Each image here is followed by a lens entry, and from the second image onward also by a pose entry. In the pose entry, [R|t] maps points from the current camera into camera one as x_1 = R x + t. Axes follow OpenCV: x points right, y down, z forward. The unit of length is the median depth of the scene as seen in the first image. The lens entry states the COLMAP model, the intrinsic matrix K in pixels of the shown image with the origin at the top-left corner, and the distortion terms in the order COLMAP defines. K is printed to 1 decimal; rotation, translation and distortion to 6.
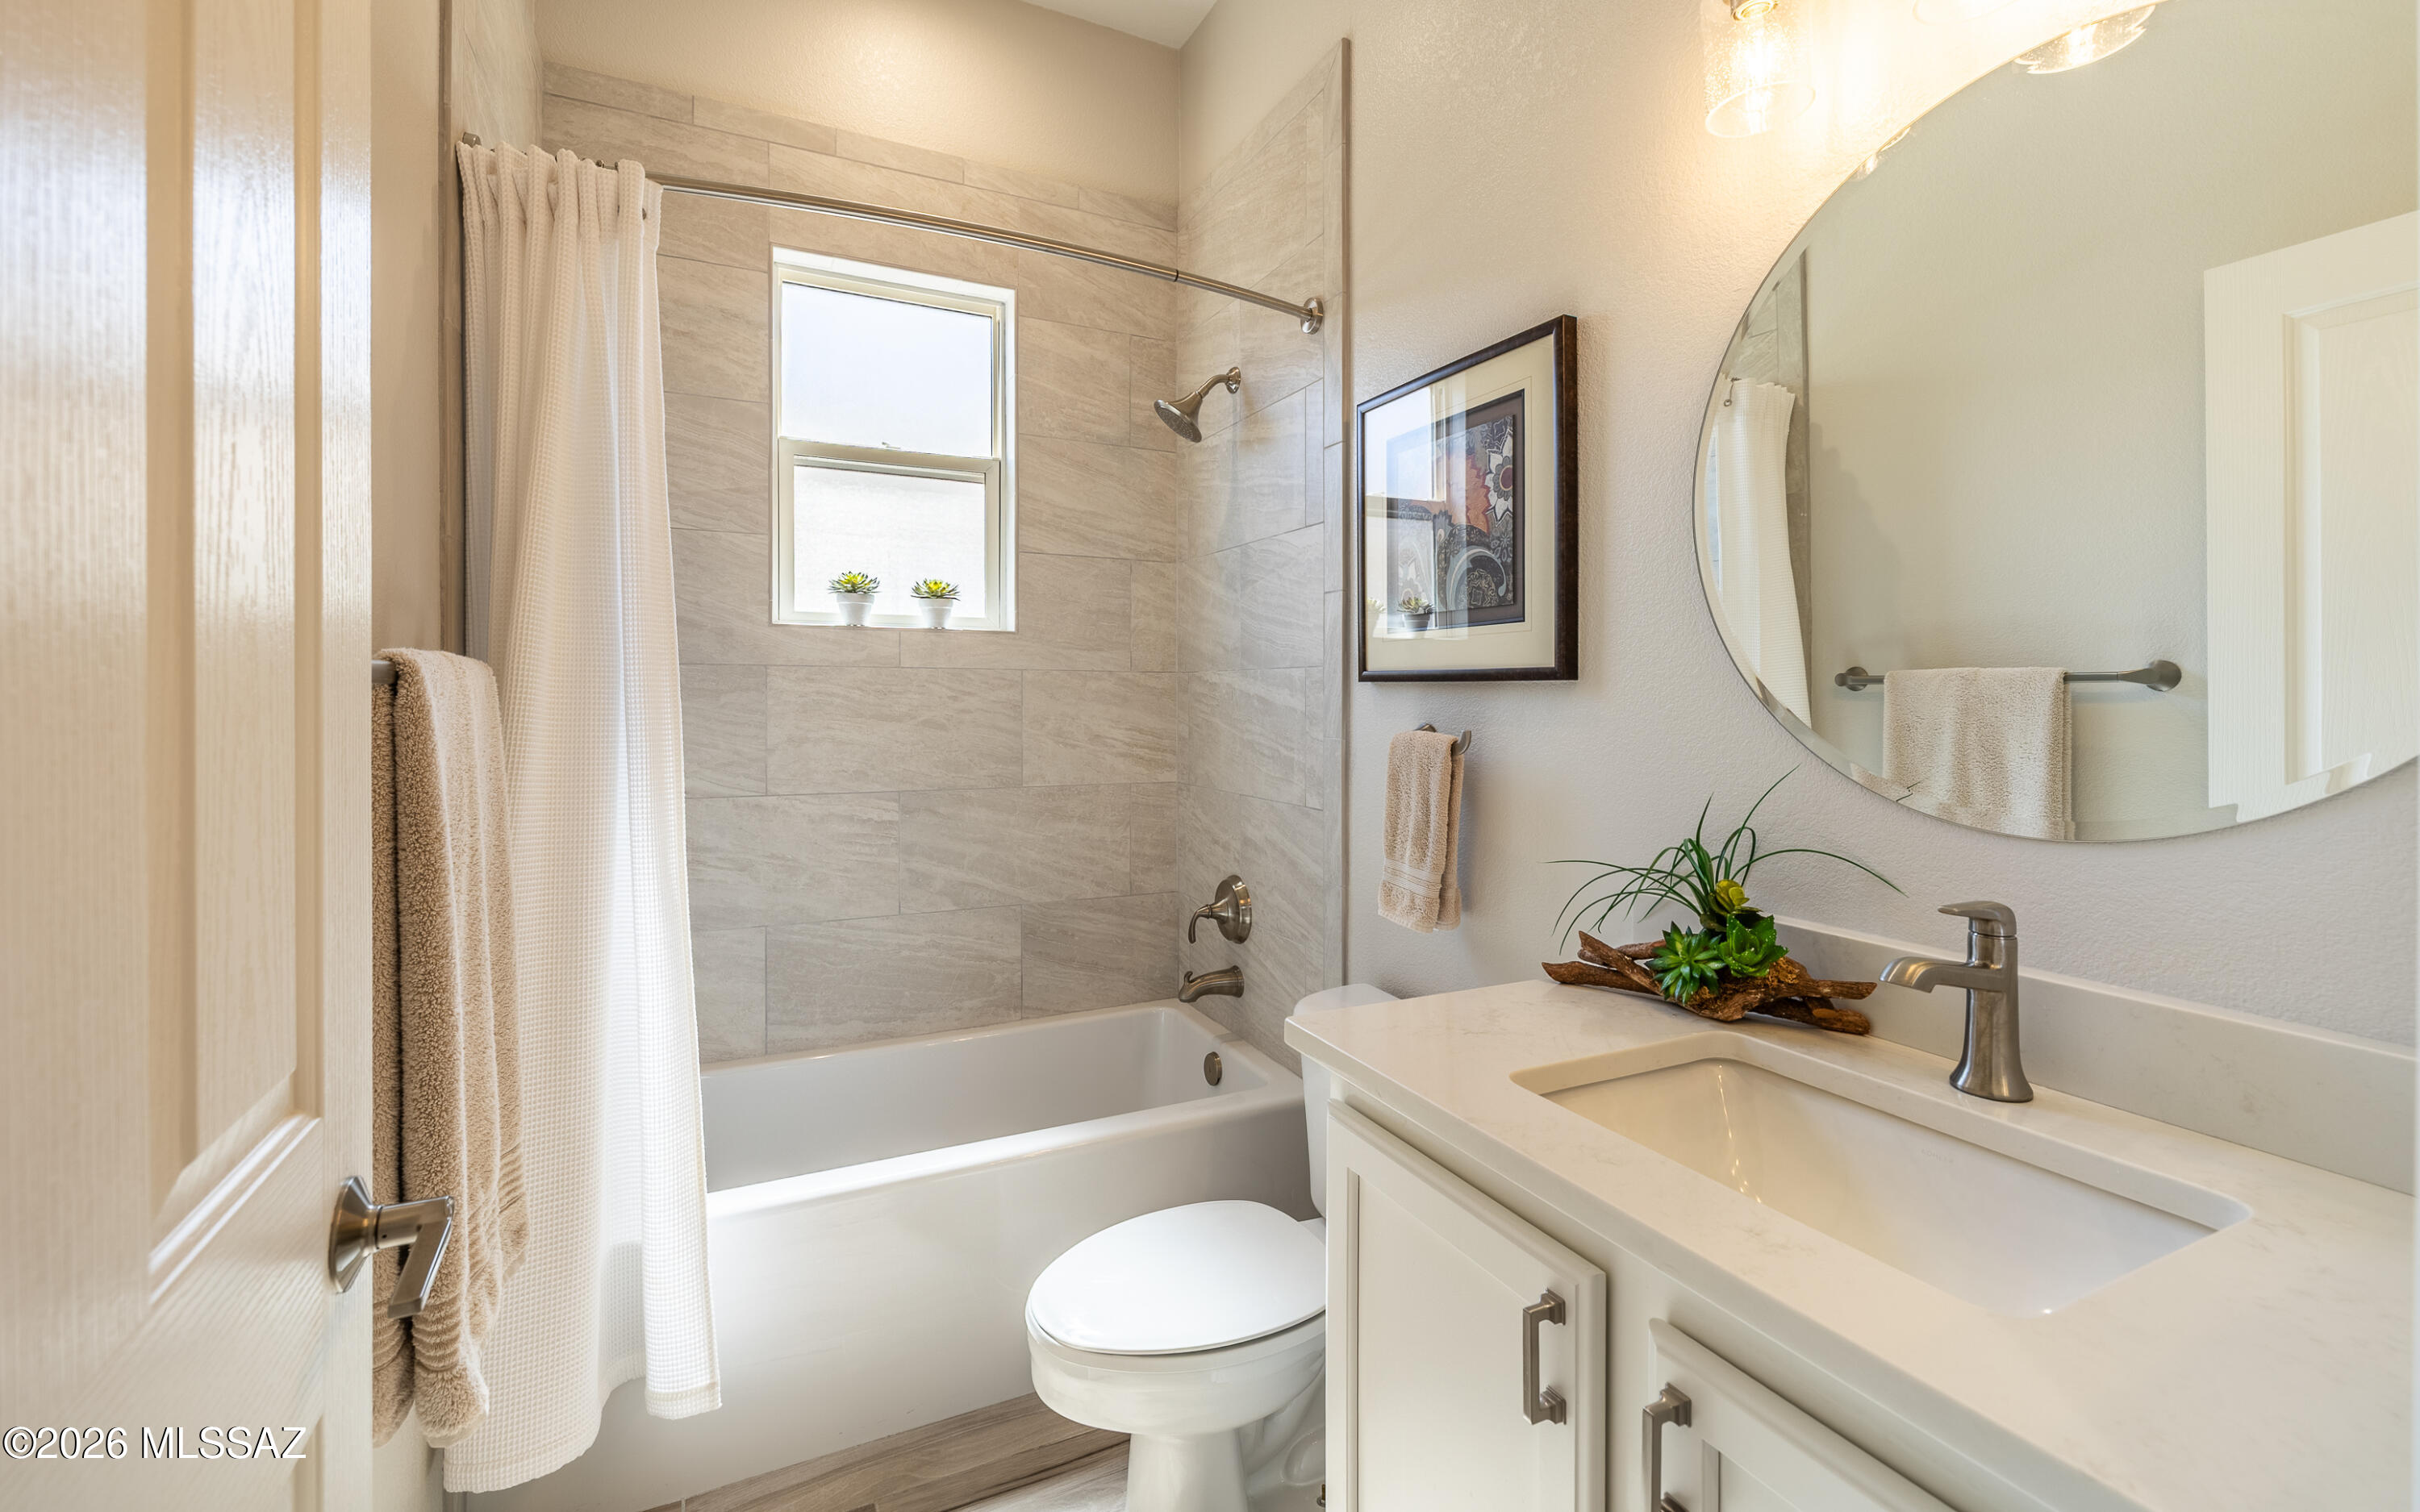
lens RADIAL K [[1044.1, 0, 1202.5], [0, 1044.1, 697.1], [0, 0, 1]] dist [-0.001070, 0.000190]
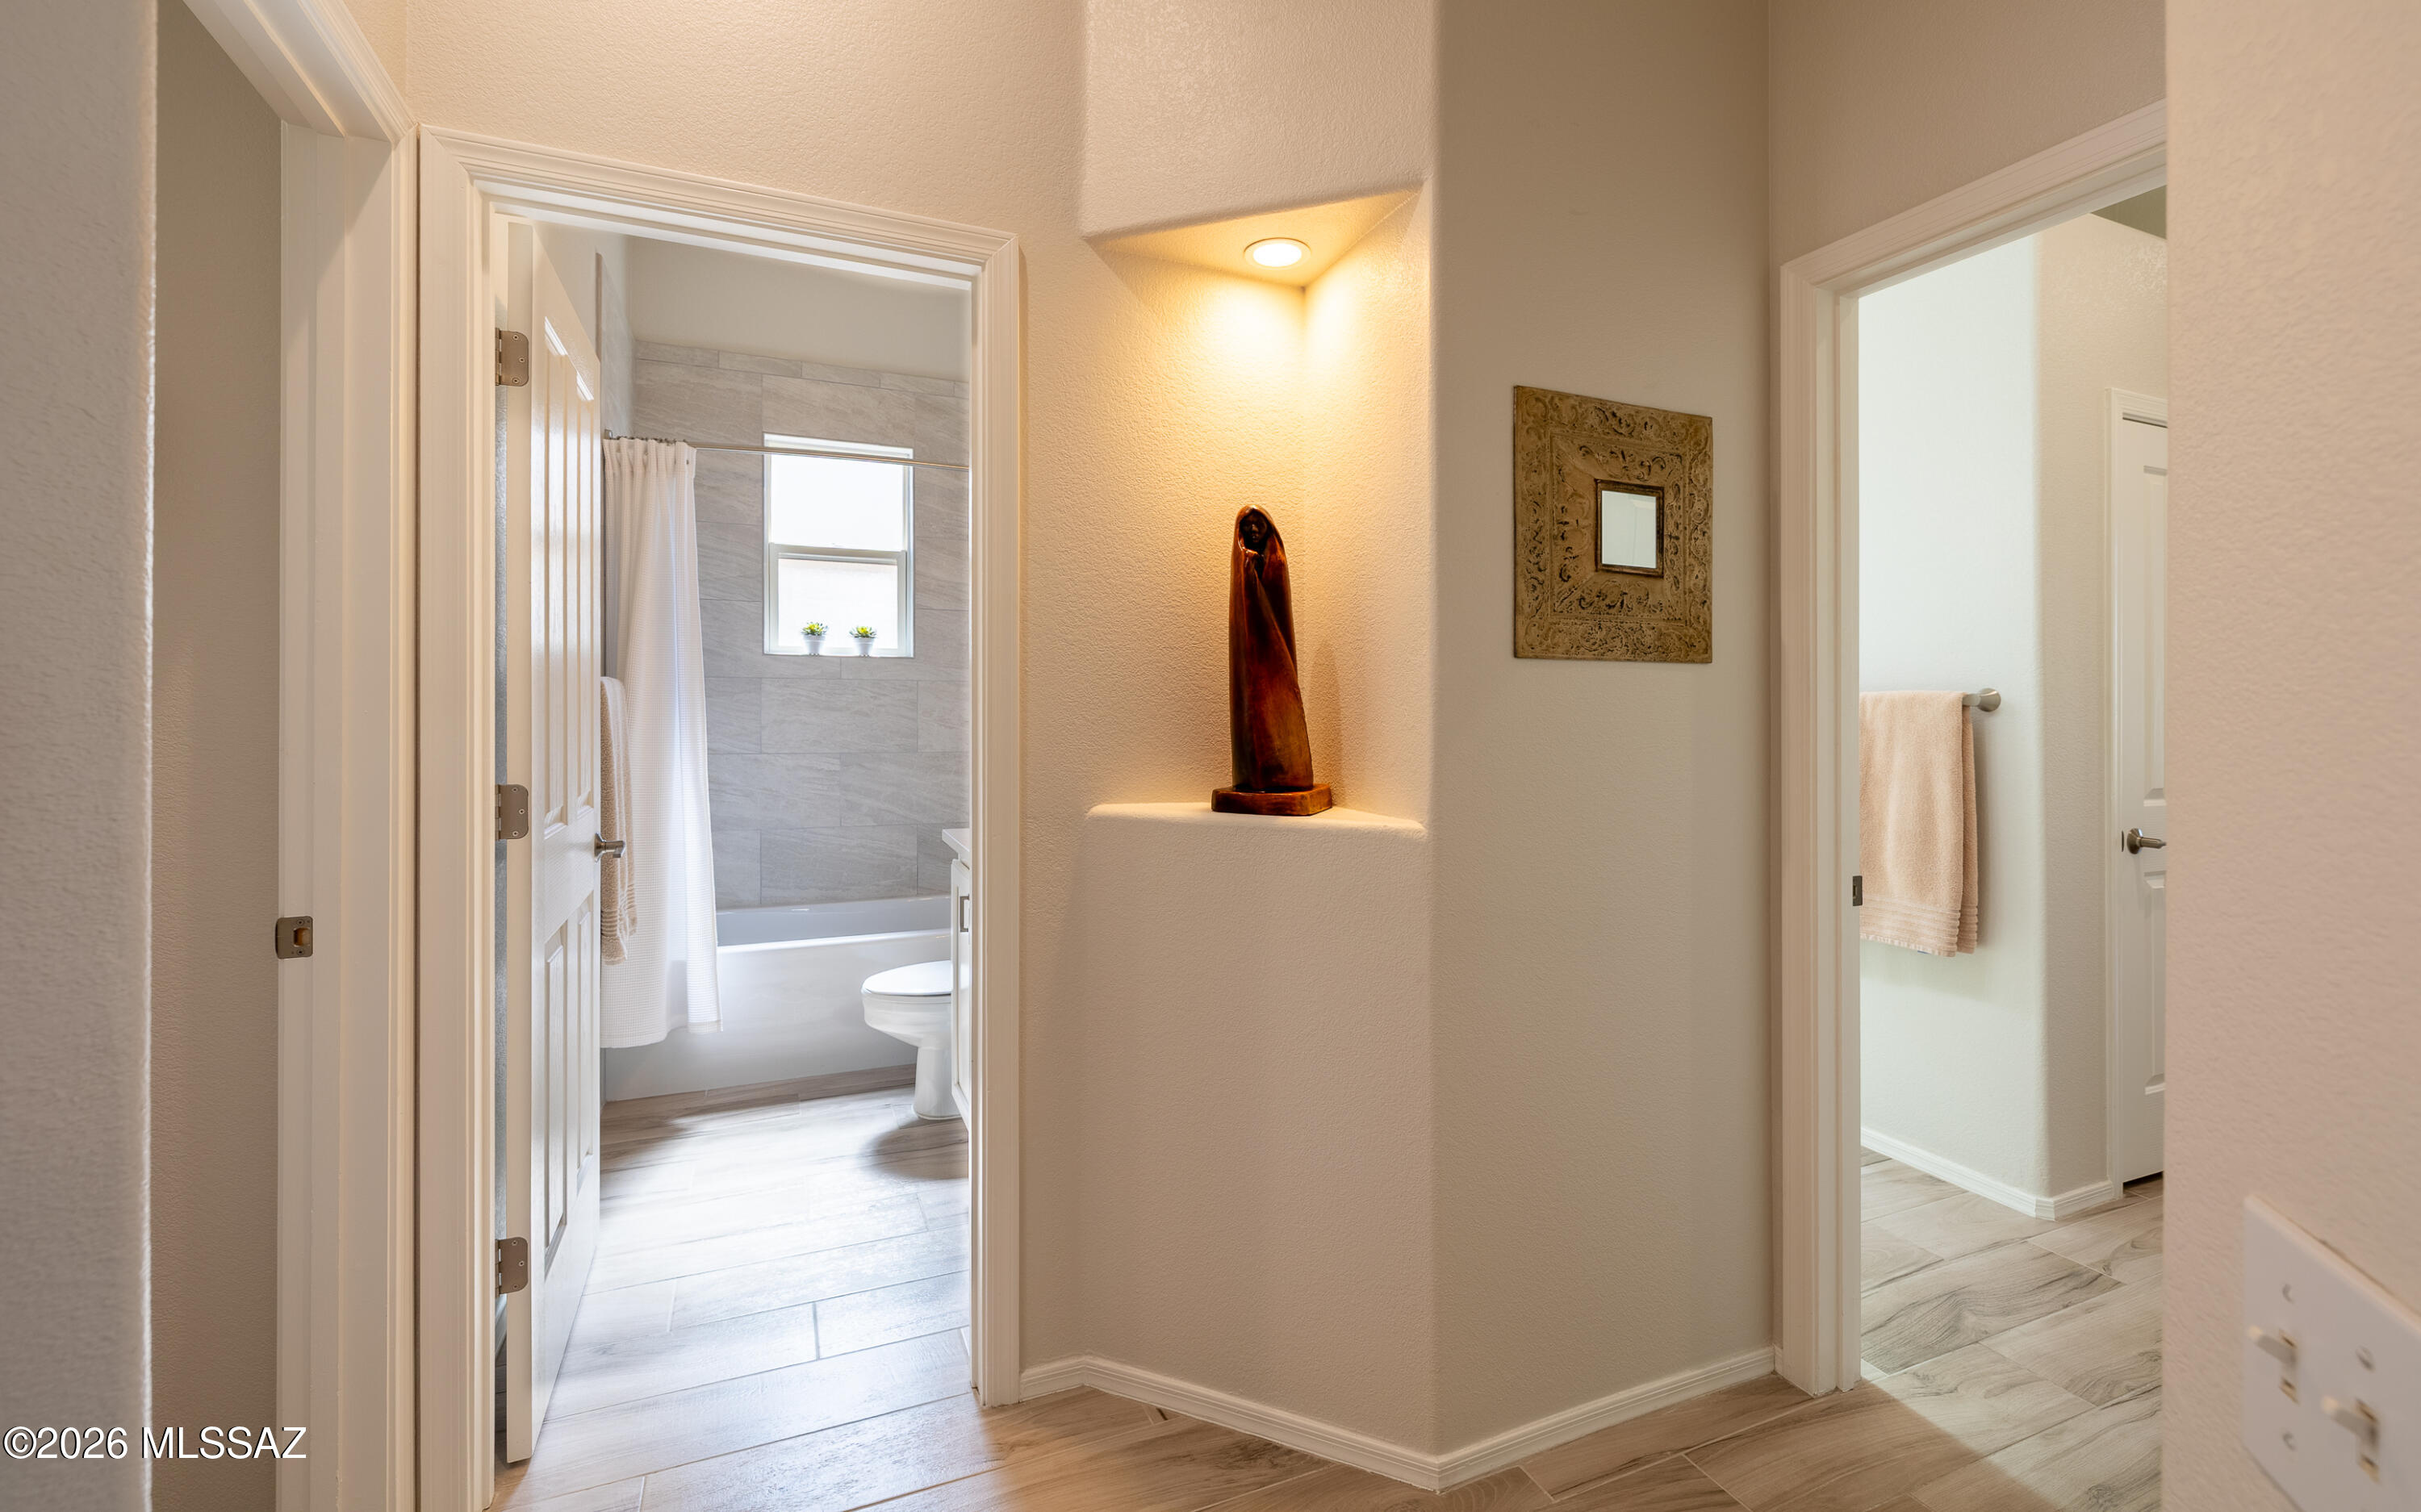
lens RADIAL K [[1041.7, 0, 1206.3], [0, 1041.7, 712.3], [0, 0, 1]] dist [-0.000425, -0.000294]
pose [[0.999045, 0.006204, -0.043240, 0.379567], [-0.005795, 0.999937, 0.009576, 0.005645], [0.043297, -0.009316, 0.999019, -0.664546]]
